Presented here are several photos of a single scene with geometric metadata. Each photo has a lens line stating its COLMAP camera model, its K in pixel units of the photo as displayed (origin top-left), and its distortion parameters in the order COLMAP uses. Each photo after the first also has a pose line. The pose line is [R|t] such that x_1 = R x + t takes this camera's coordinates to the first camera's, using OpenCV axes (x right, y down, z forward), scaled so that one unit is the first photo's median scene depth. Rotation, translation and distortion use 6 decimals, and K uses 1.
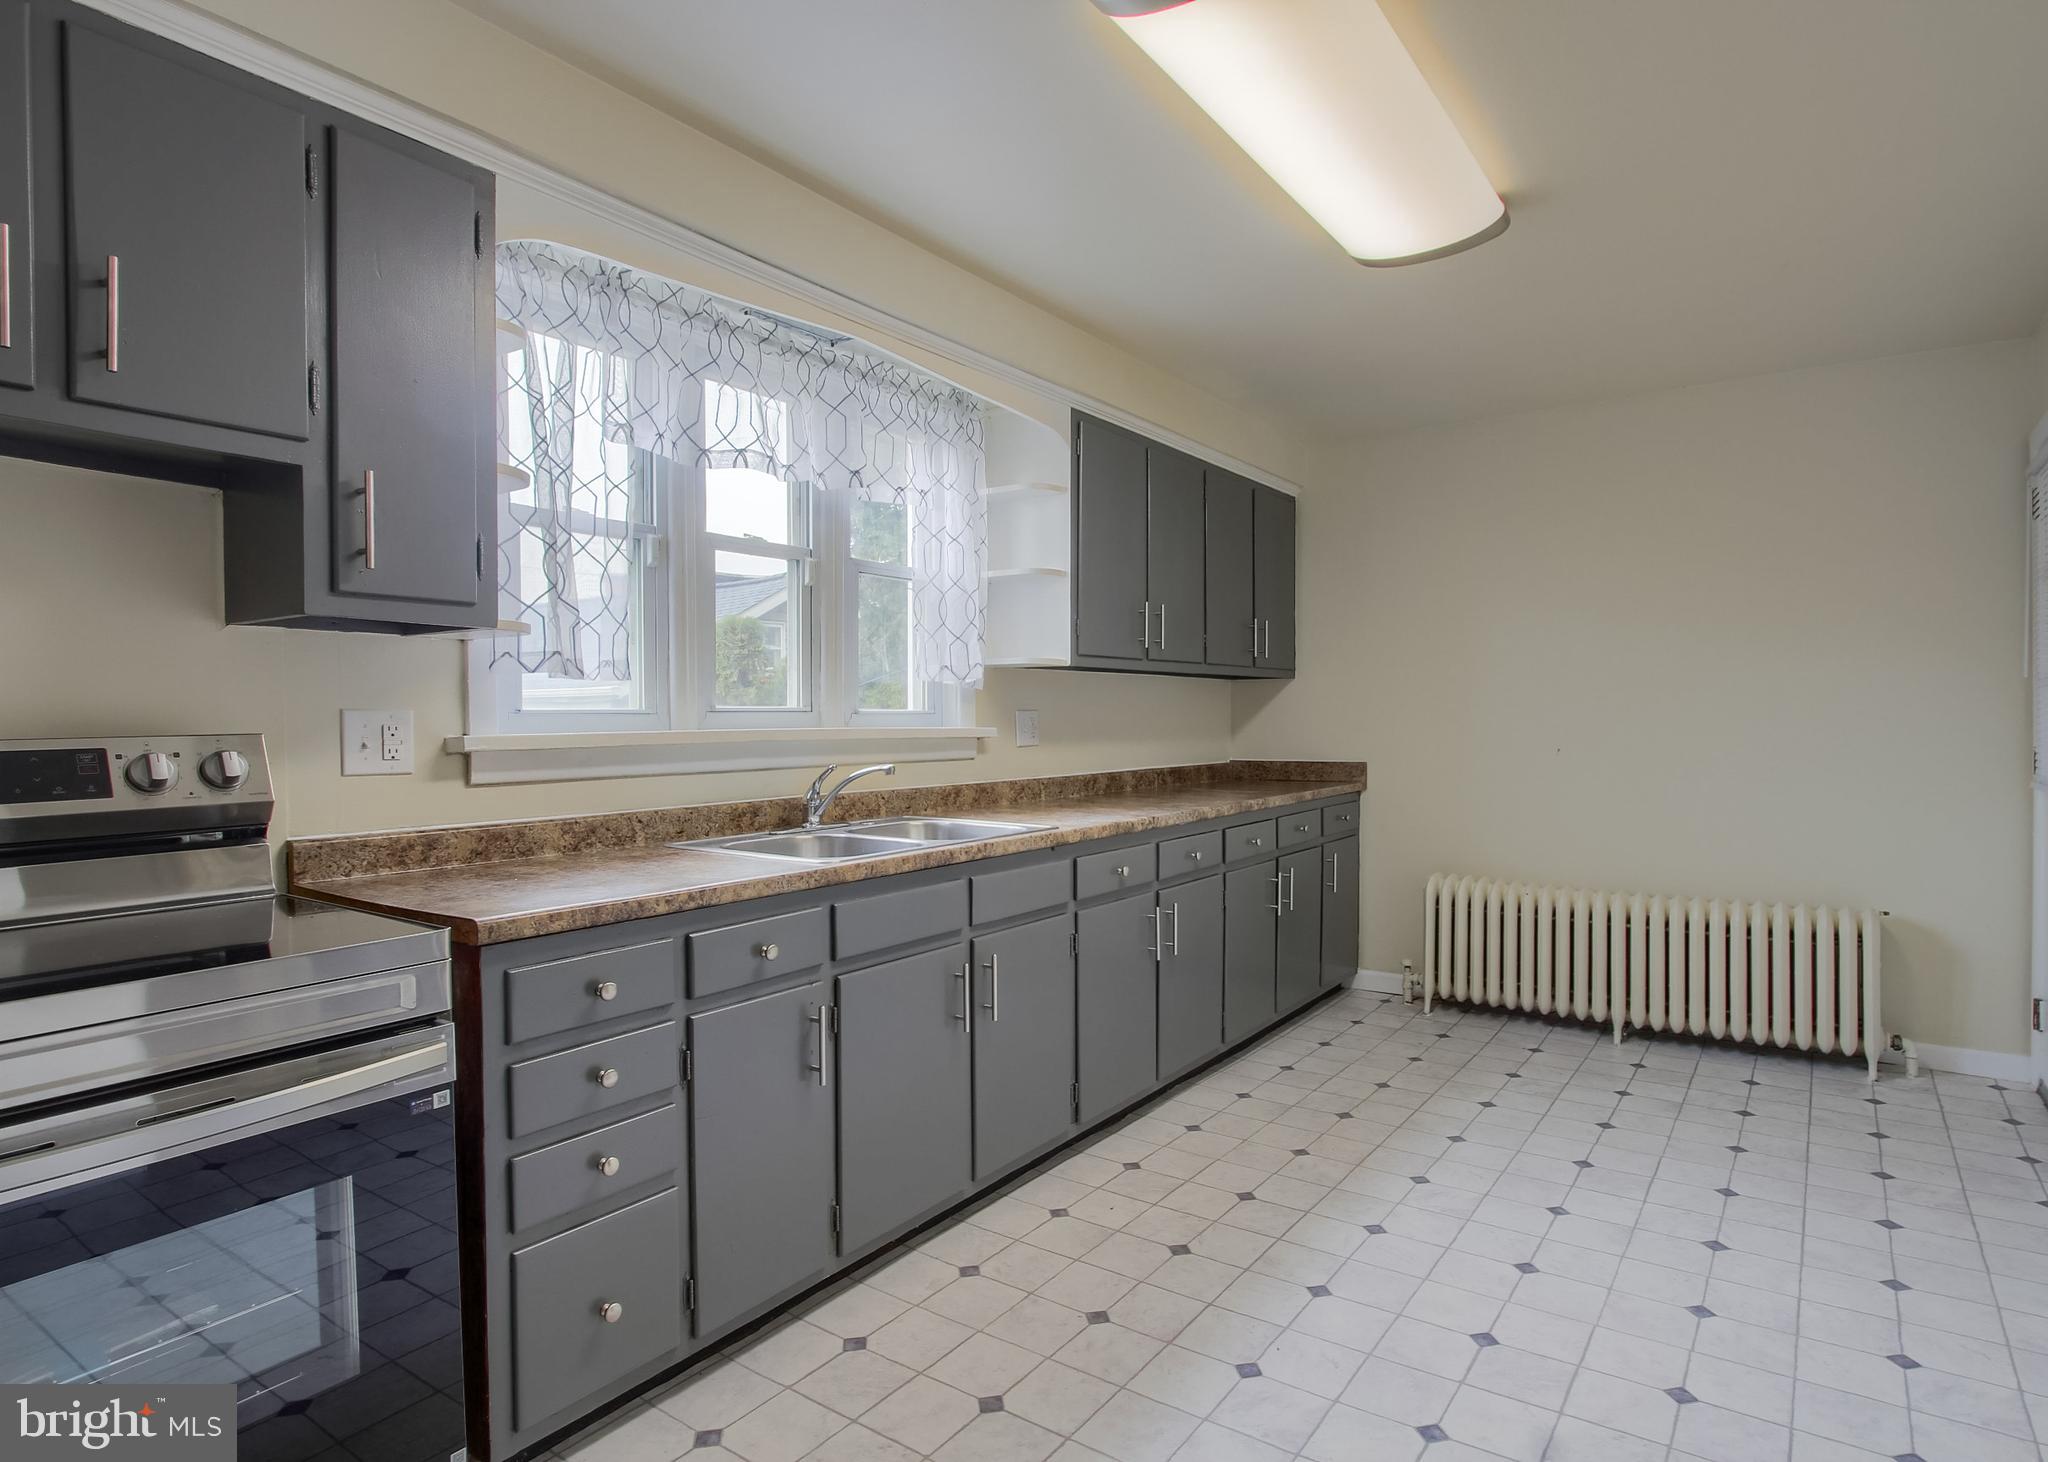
lens RADIAL K [[1101.5, 0, 1073.1], [0, 1101.5, 733.6], [0, 0, 1]] dist [-0.021012, 0.003114]
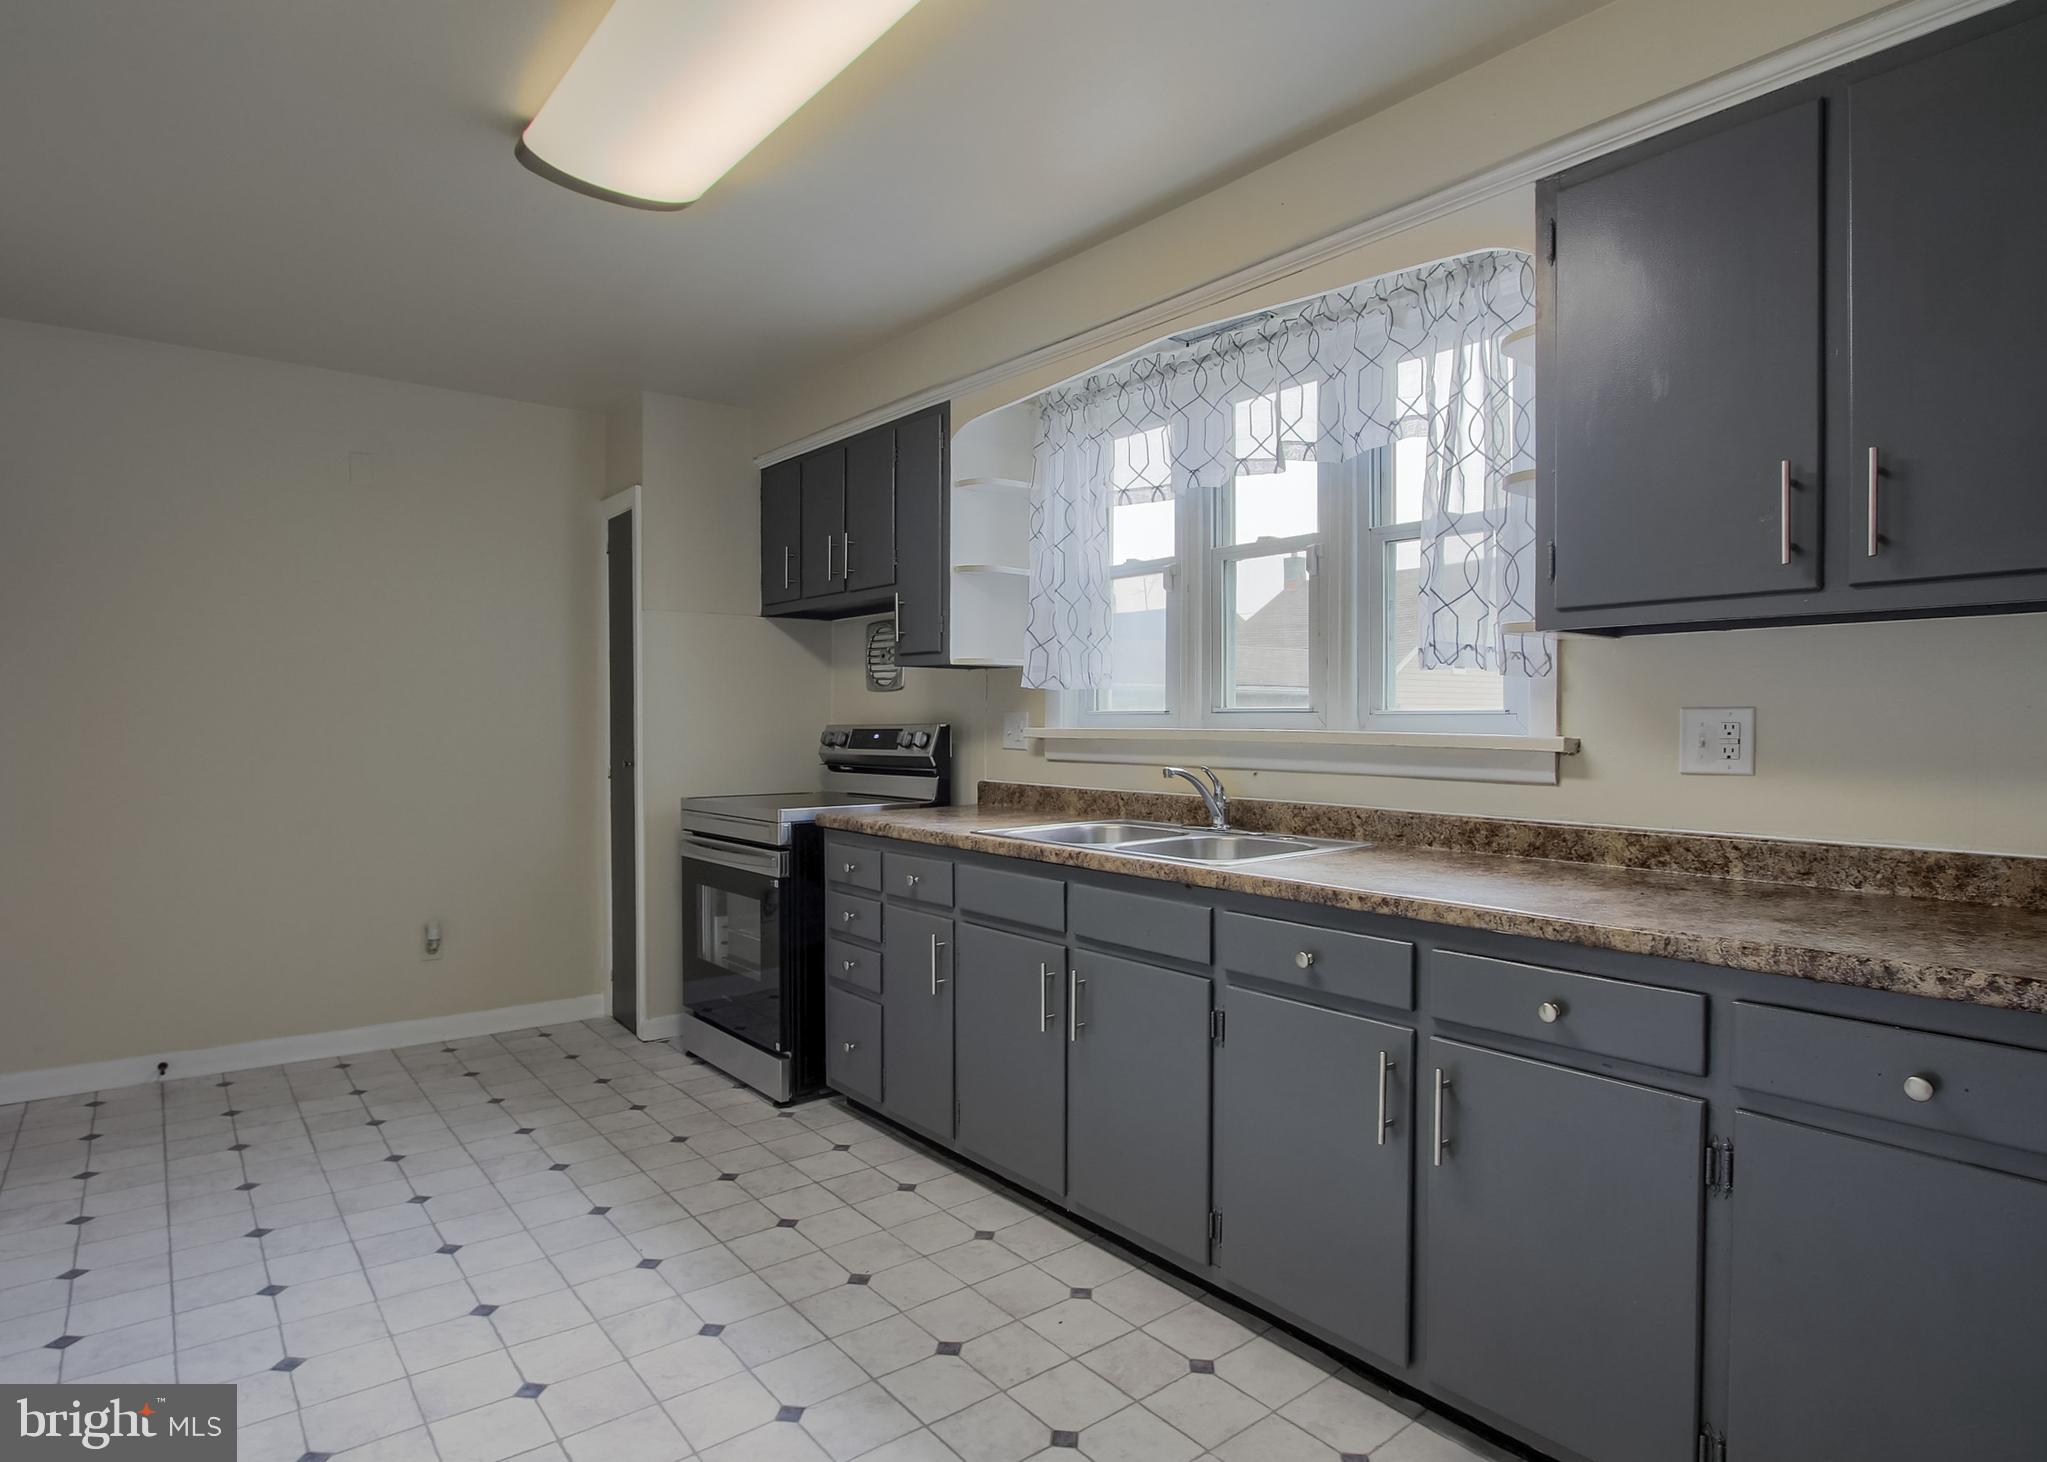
lens RADIAL K [[1100.9, 0, 1017.5], [0, 1100.9, 723.3], [0, 0, 1]] dist [-0.021012, 0.003114]
pose [[-0.283762, 0.013020, -0.958806, 0.738357], [-0.013088, 0.999762, 0.017450, -0.023606], [0.958805, 0.017500, -0.283524, 1.066610]]
